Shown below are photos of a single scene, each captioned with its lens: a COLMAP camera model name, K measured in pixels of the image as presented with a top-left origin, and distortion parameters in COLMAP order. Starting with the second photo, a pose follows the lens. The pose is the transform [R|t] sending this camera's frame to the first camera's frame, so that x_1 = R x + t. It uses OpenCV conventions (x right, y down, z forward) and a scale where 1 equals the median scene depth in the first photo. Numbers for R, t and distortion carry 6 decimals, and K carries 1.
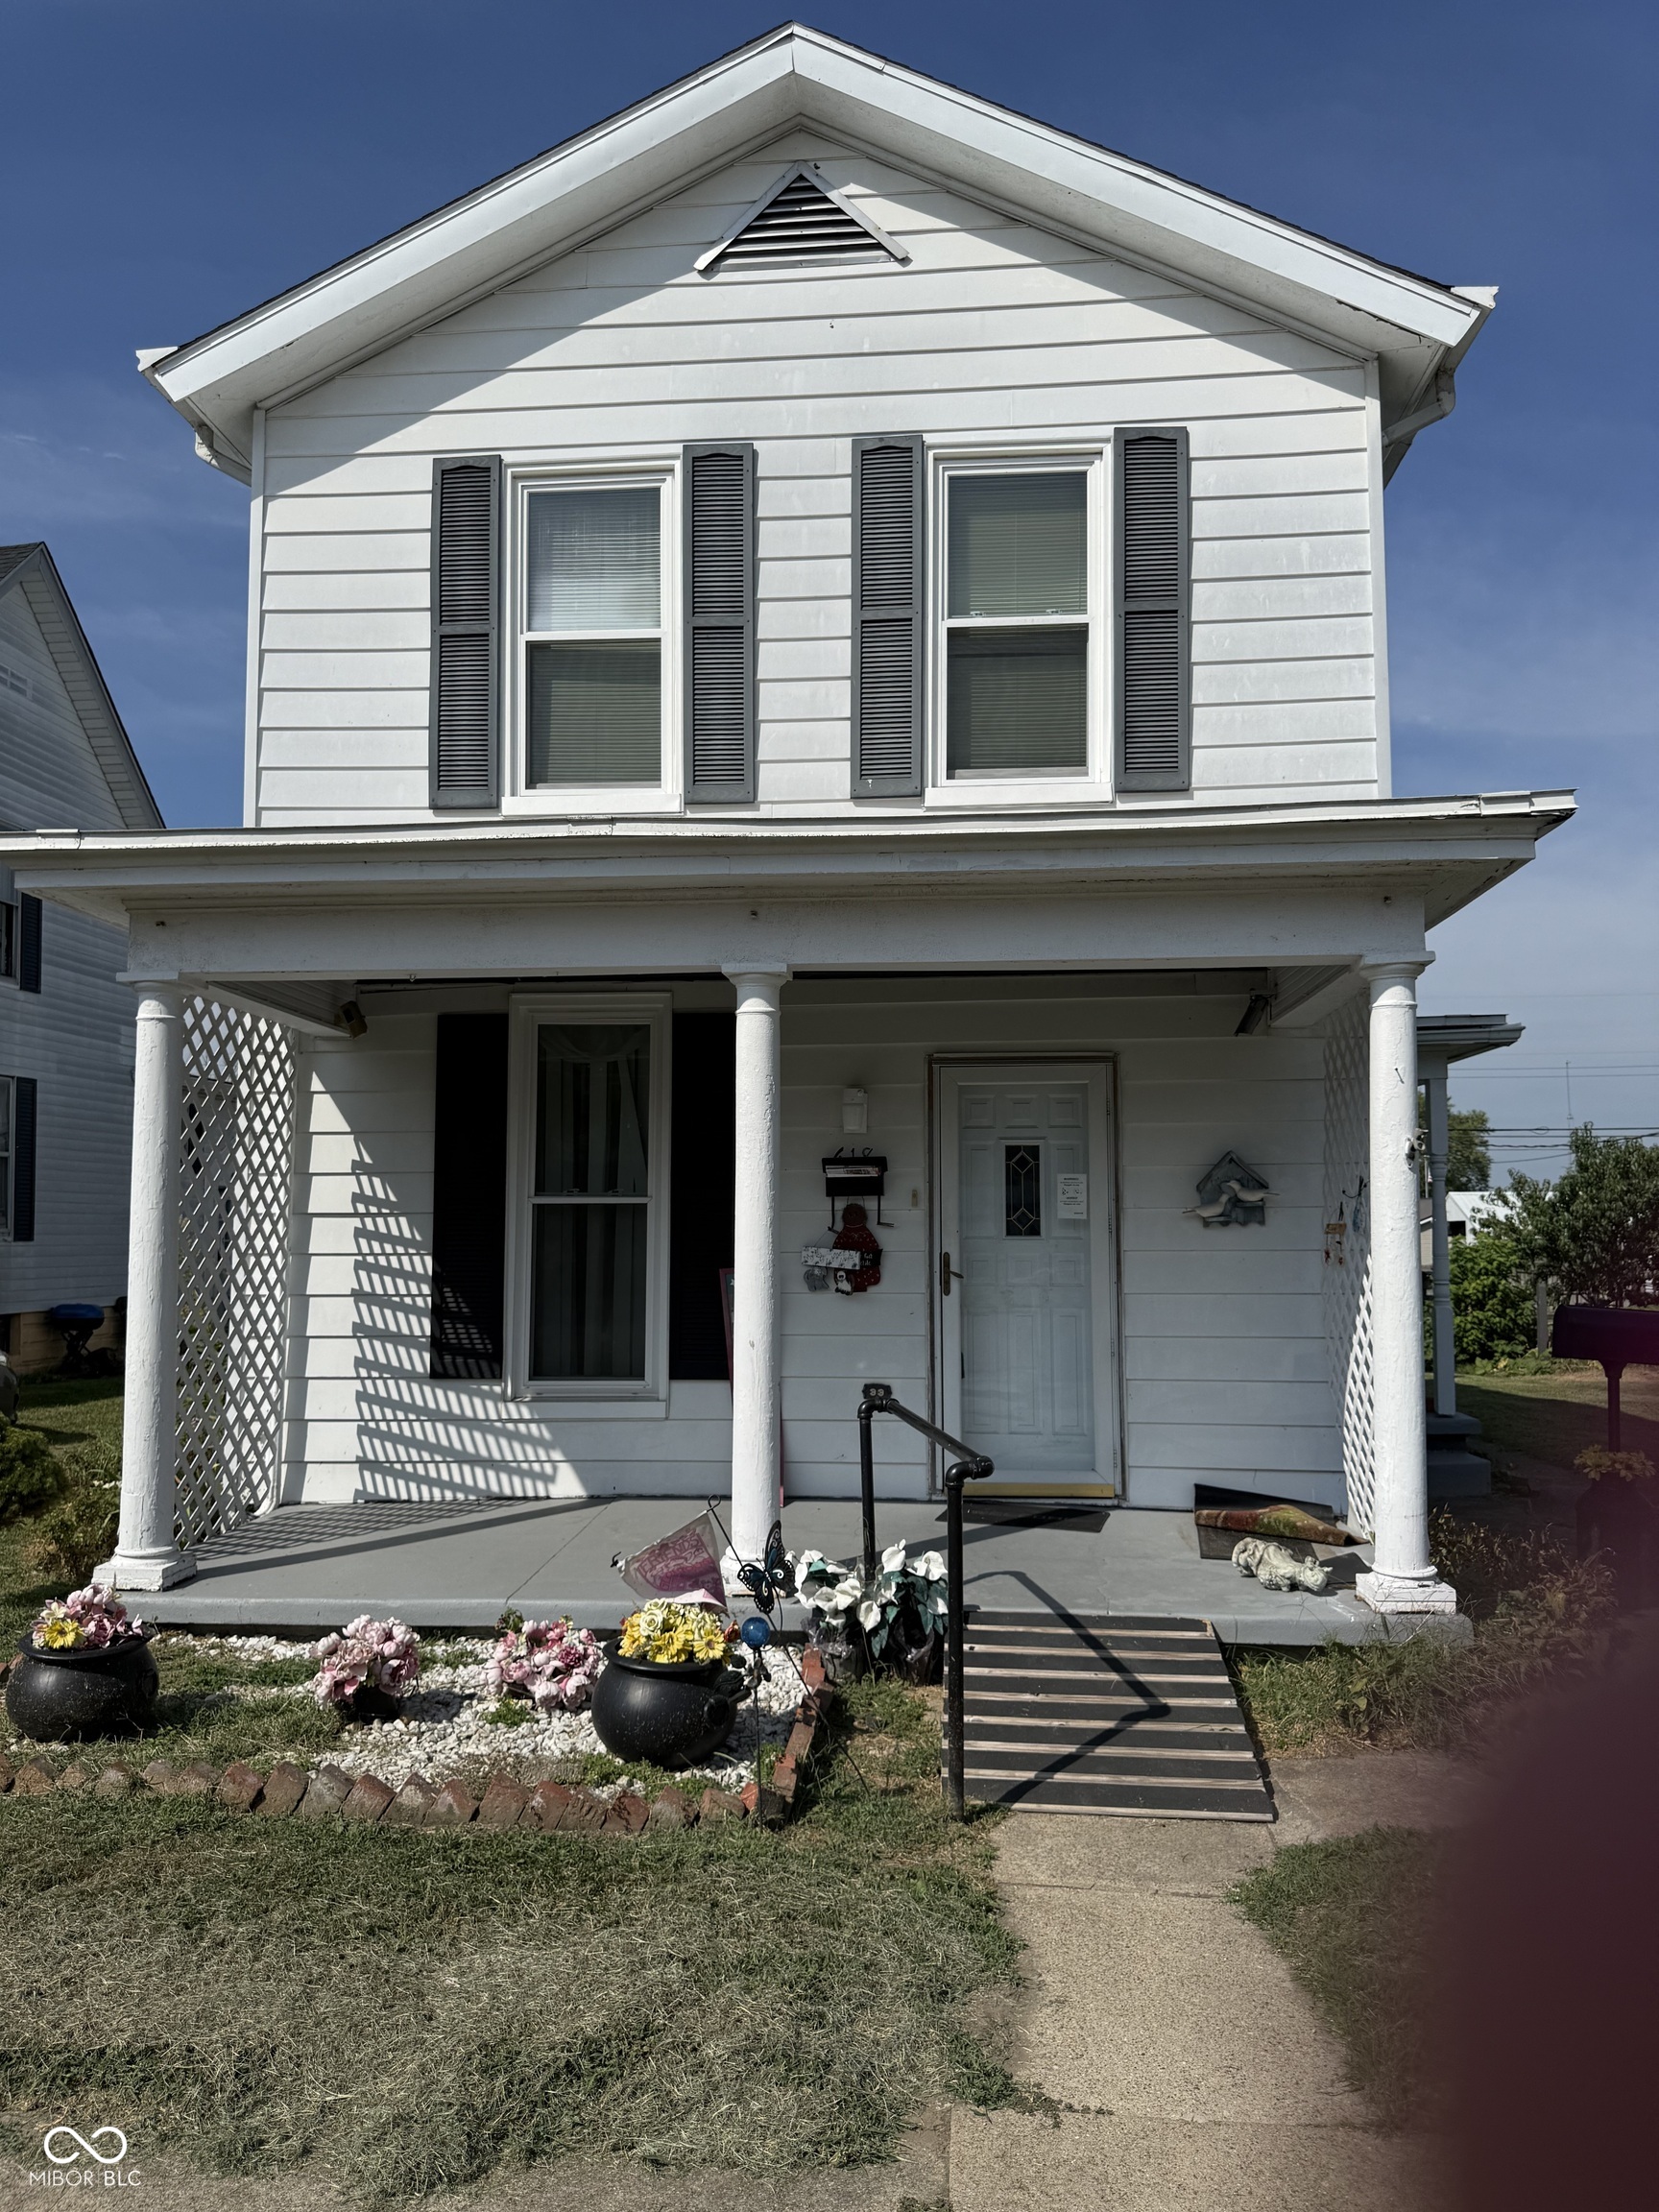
lens RADIAL K [[1563.0, 0, 831.1], [0, 1563.0, 1100.2], [0, 0, 1]] dist [-0.001960, -0.015769]
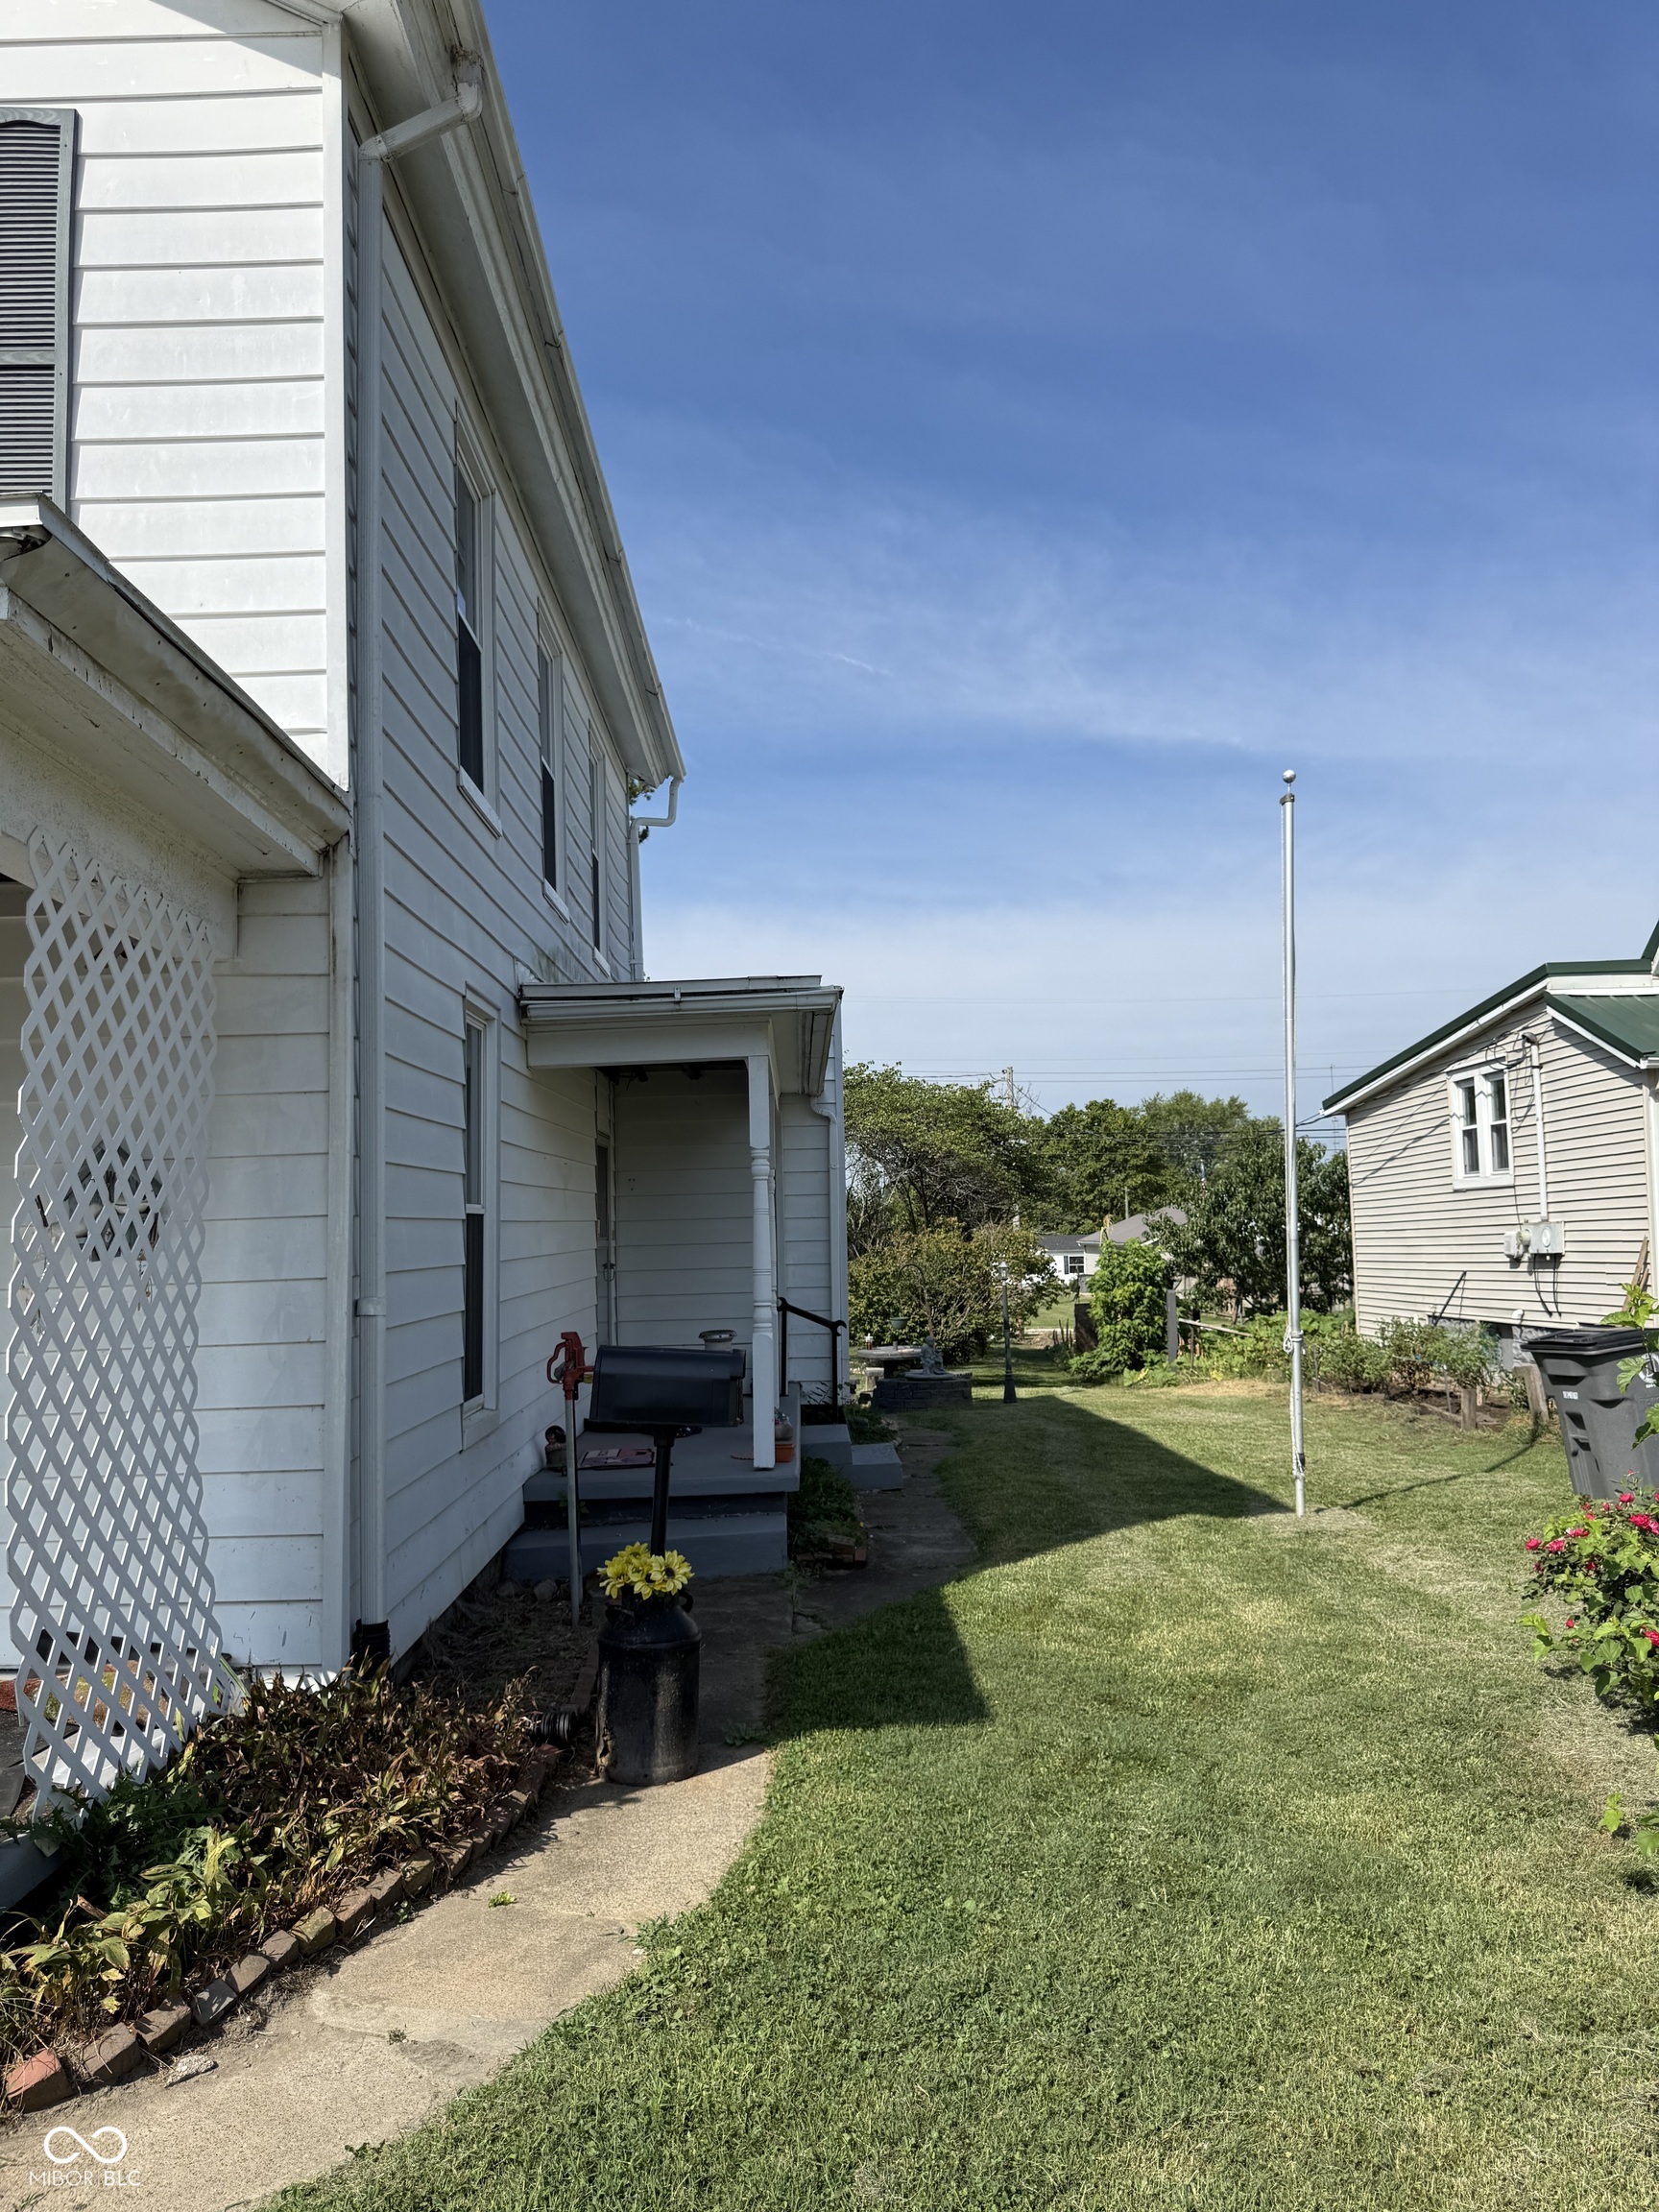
lens RADIAL K [[1563.0, 0, 820.4], [0, 1563.0, 1110.9], [0, 0, 1]] dist [-0.001960, -0.015769]
pose [[0.994174, -0.006092, 0.107611, 0.538677], [0.005993, 0.999981, 0.001243, 0.023643], [-0.107616, -0.000591, 0.994192, 0.299990]]
